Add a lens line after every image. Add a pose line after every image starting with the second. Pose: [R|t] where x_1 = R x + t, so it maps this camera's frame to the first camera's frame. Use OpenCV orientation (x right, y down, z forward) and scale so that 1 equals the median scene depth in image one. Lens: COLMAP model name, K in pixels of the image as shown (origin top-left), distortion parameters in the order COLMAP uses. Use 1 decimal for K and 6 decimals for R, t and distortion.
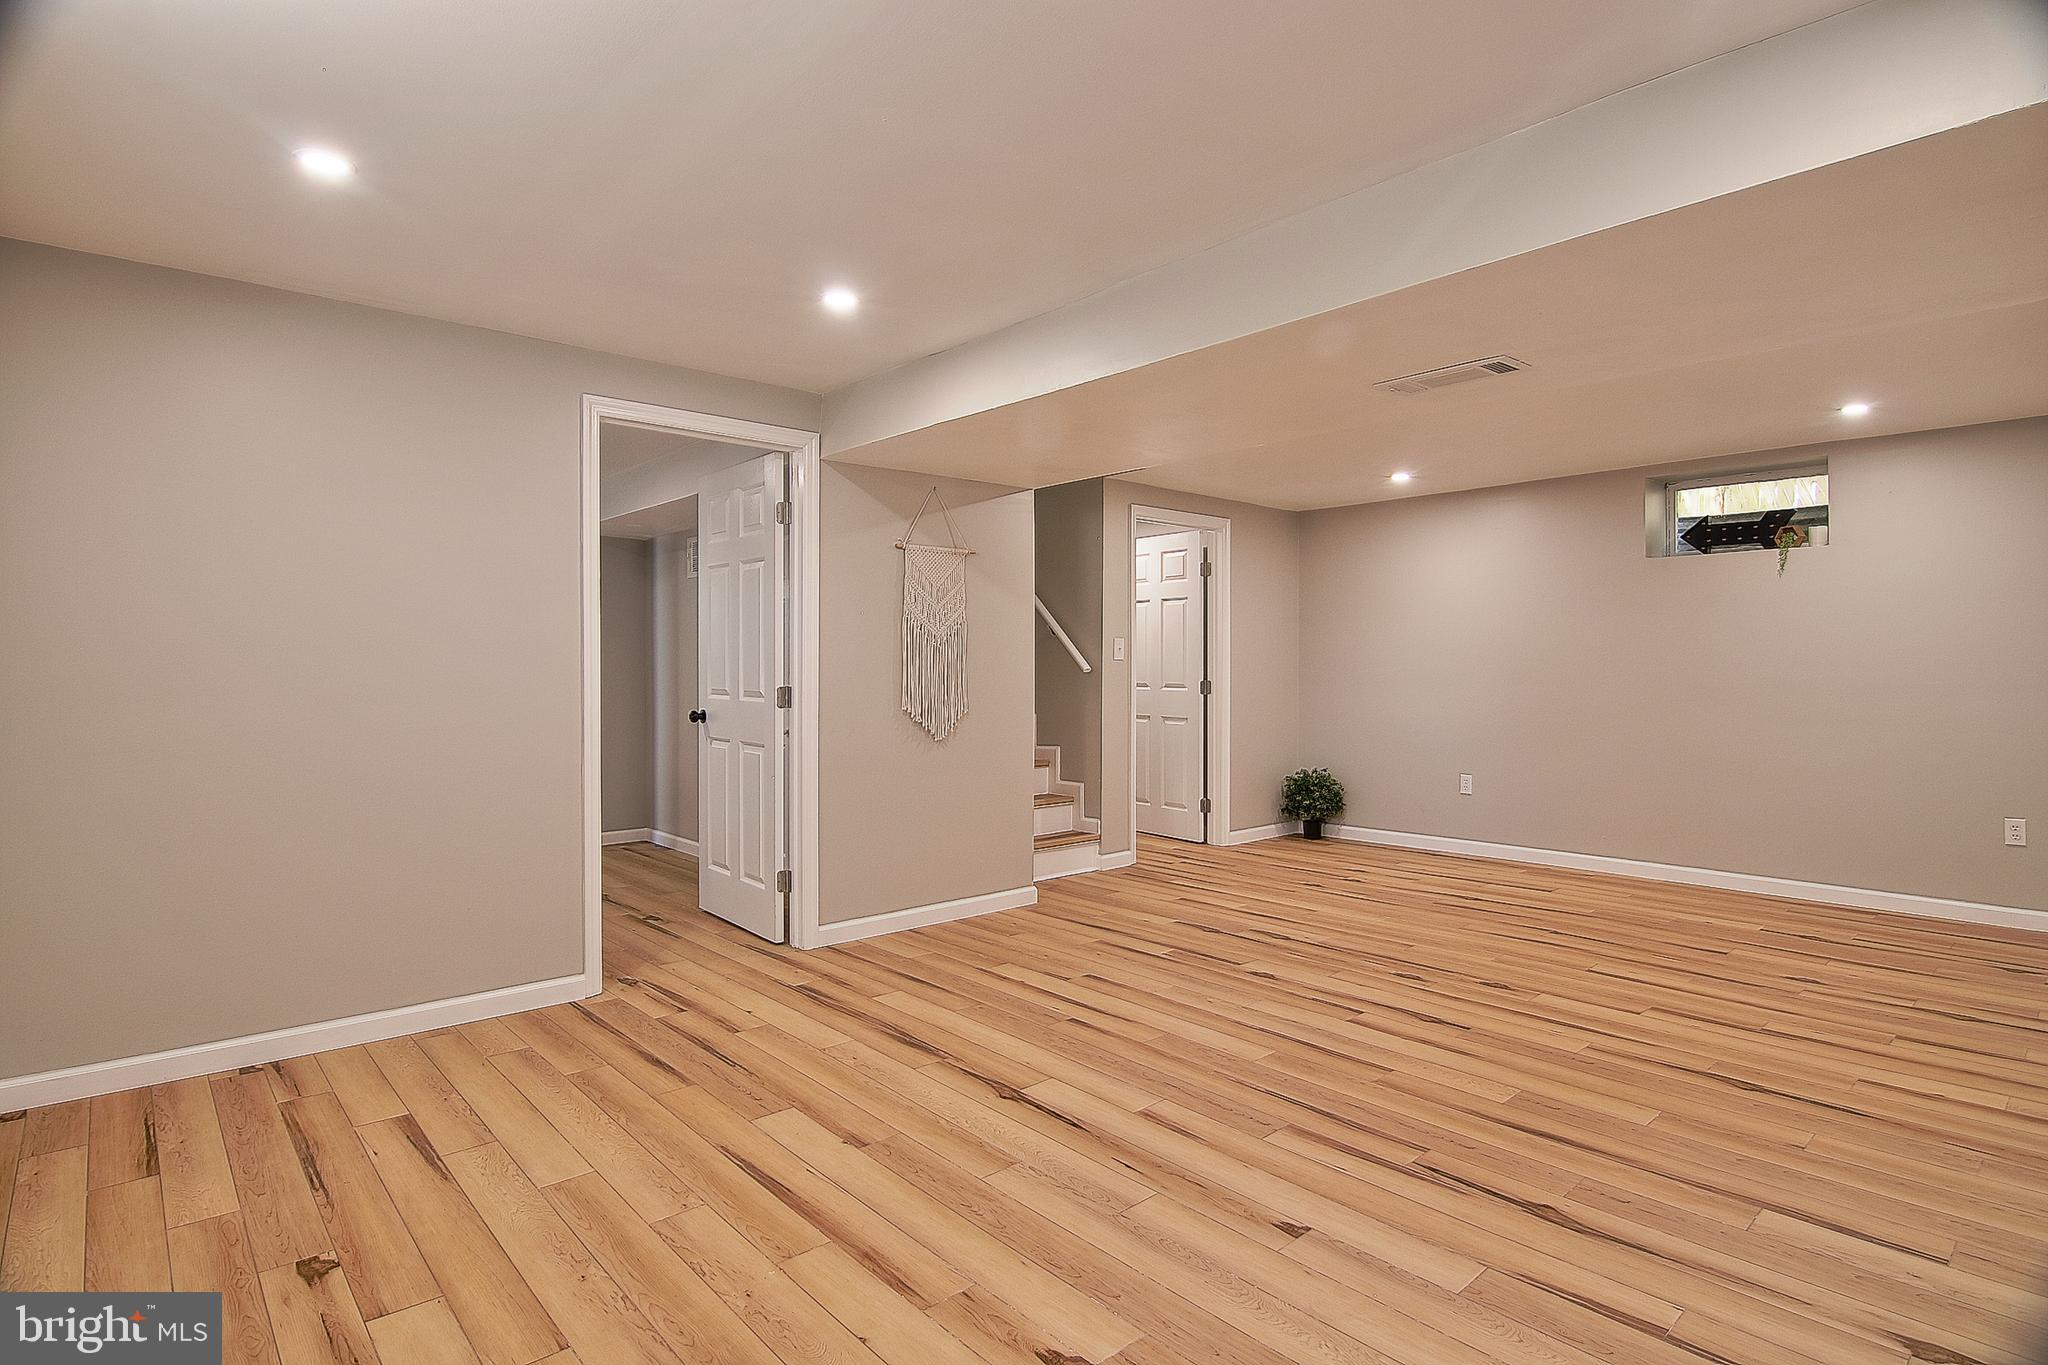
lens RADIAL K [[1037.0, 0, 1019.8], [0, 1037.0, 672.1], [0, 0, 1]] dist [-0.013907, -0.003062]
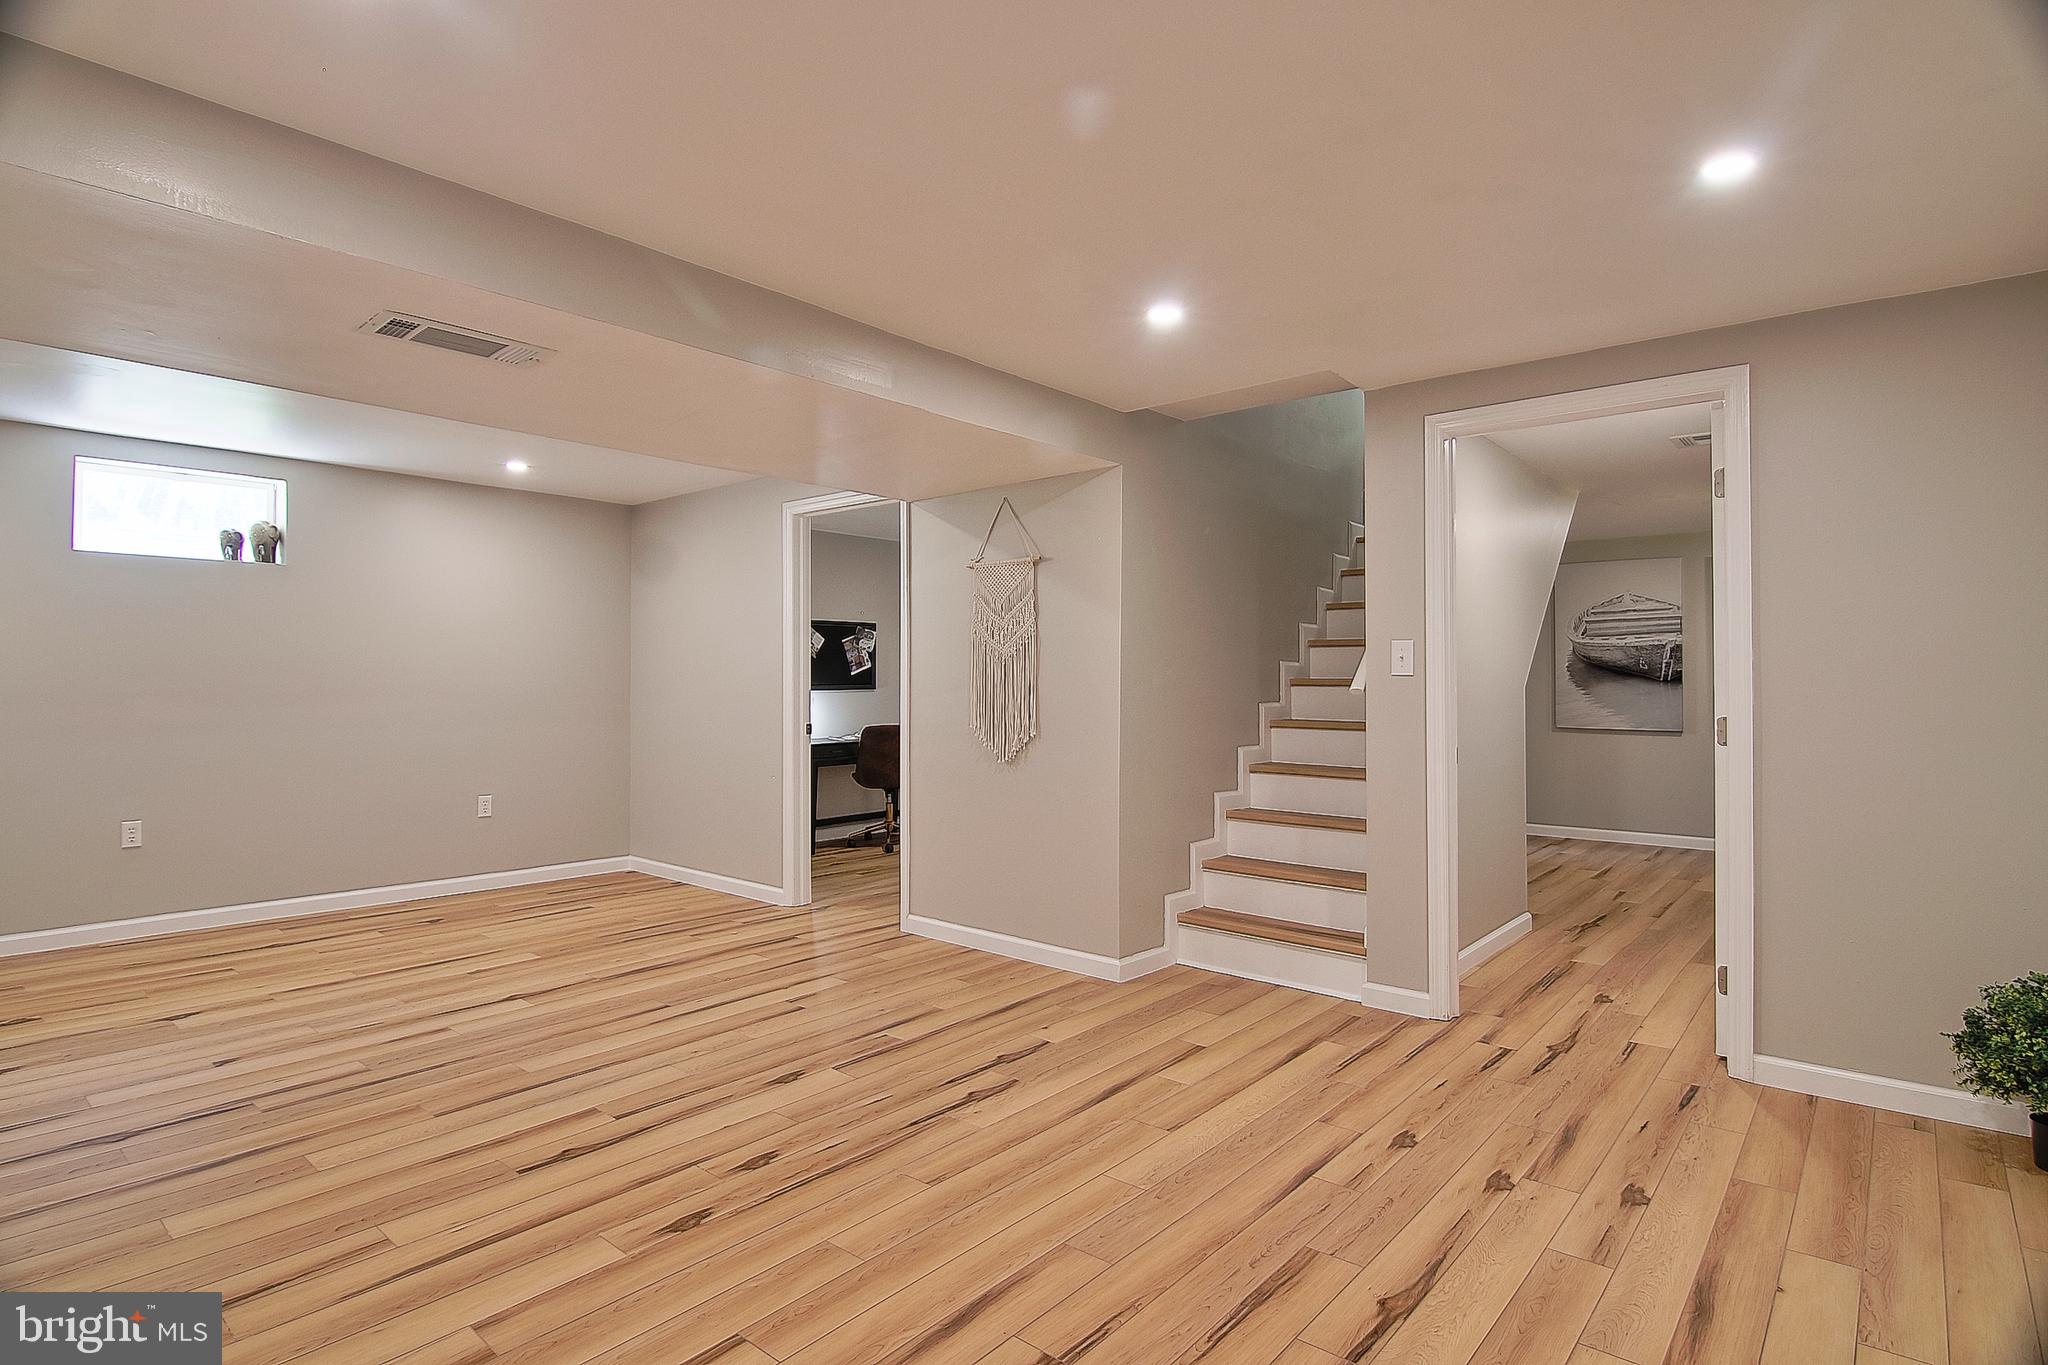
lens RADIAL K [[1037.0, 0, 1019.7], [0, 1037.0, 682.0], [0, 0, 1]] dist [-0.013907, -0.003062]
pose [[0.134241, 0.002816, -0.990945, 1.155496], [-0.006261, 0.999978, 0.001993, -0.013025], [0.990929, 0.005936, 0.134256, 1.186178]]
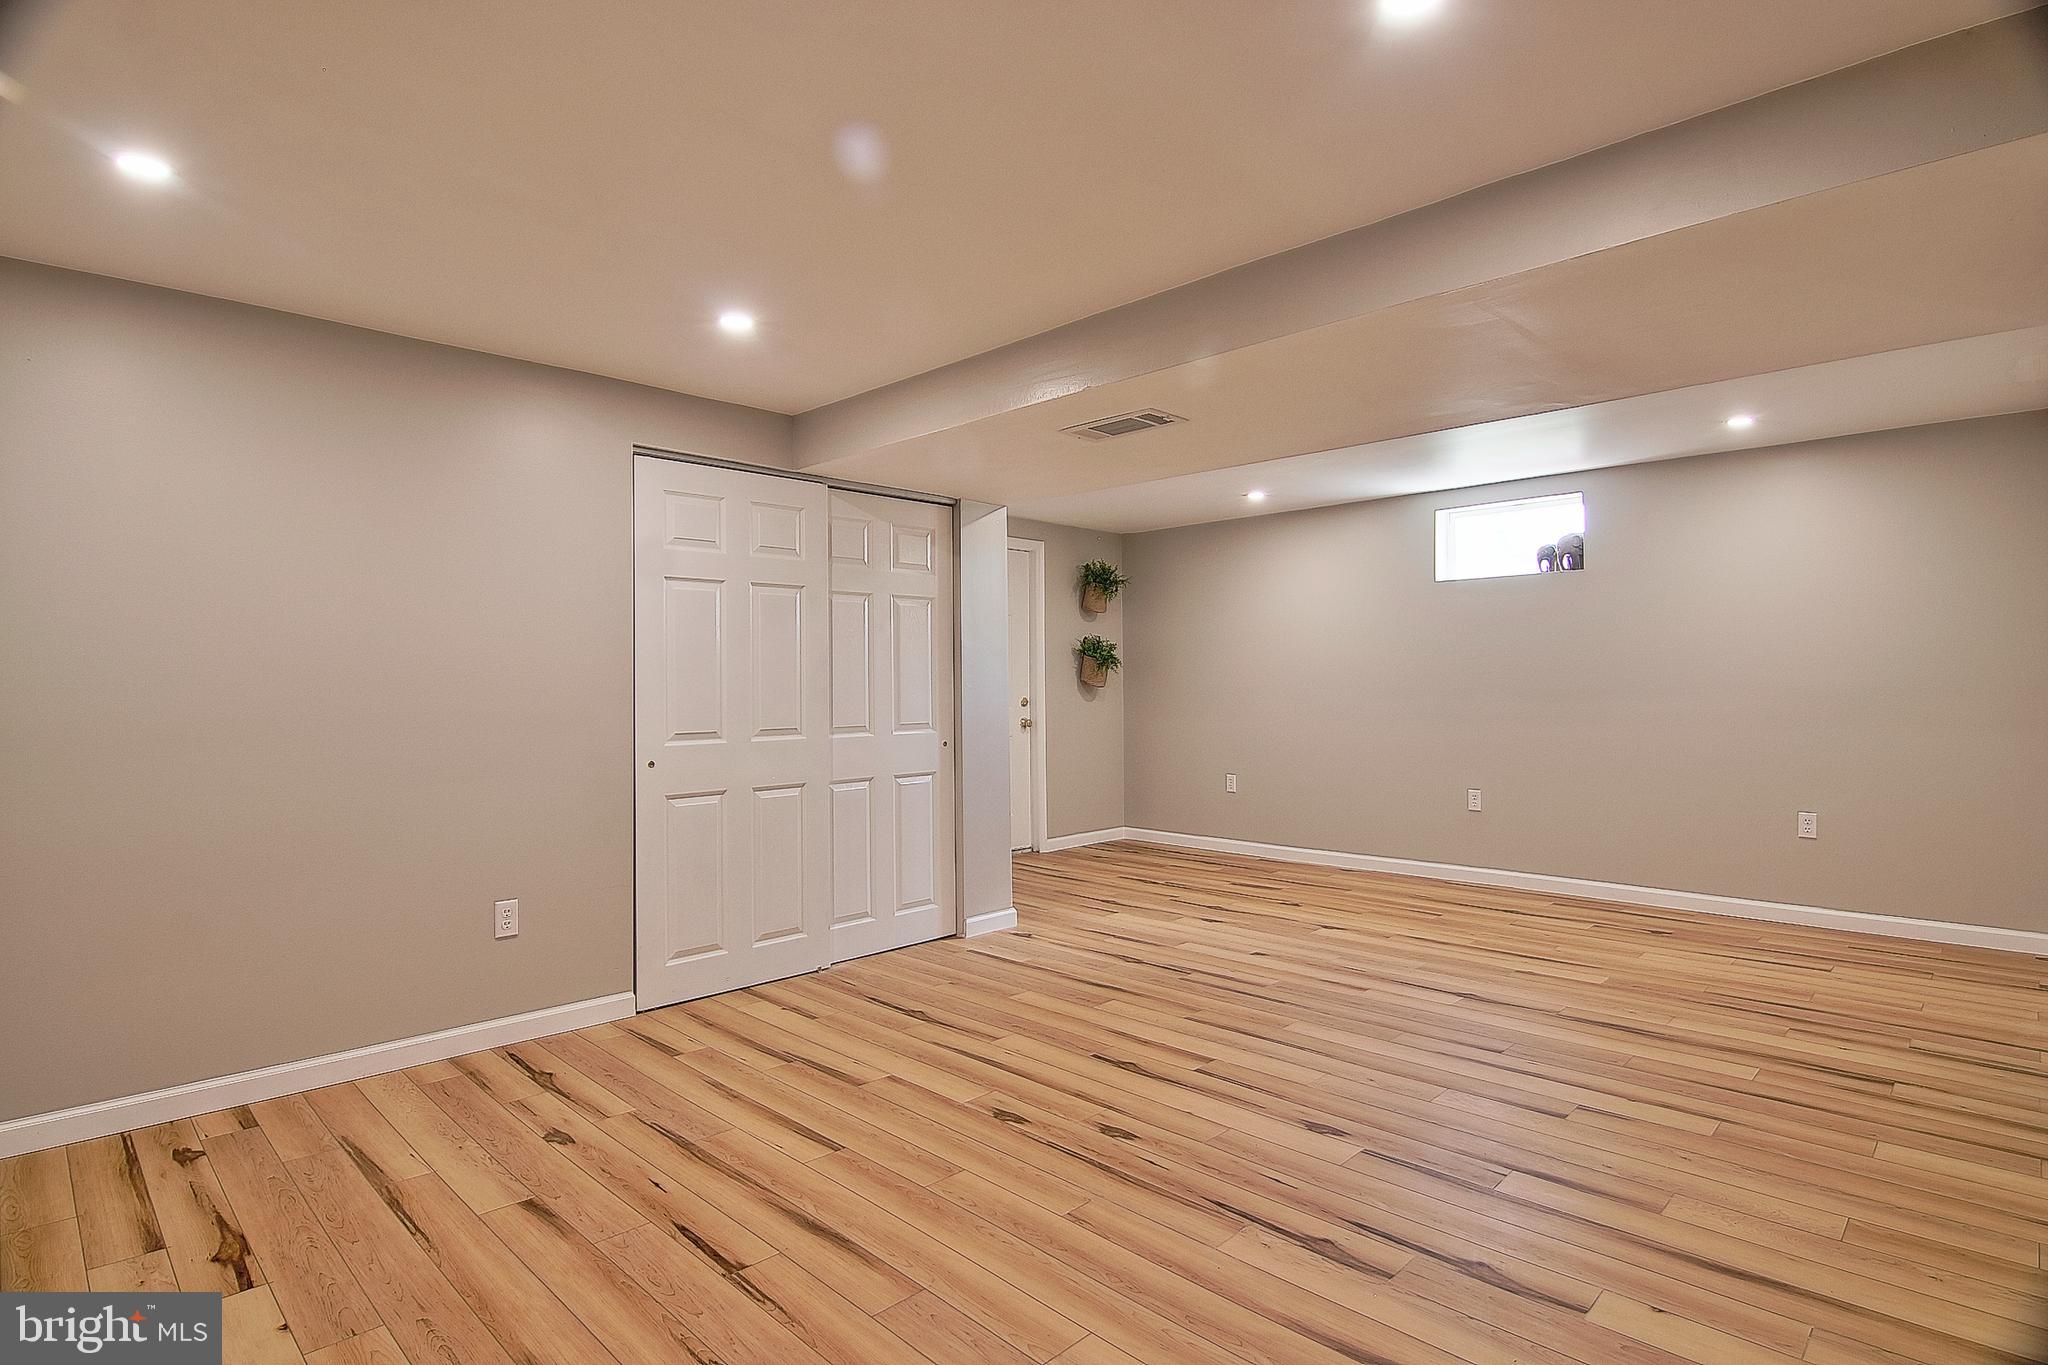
lens RADIAL K [[1037.0, 0, 1023.7], [0, 1037.0, 669.0], [0, 0, 1]] dist [-0.013907, -0.003062]
pose [[-0.997735, 0.007526, -0.066848, 0.532666], [0.008147, 0.999926, -0.009029, -0.011030], [0.066775, -0.009554, -0.997722, 1.865461]]
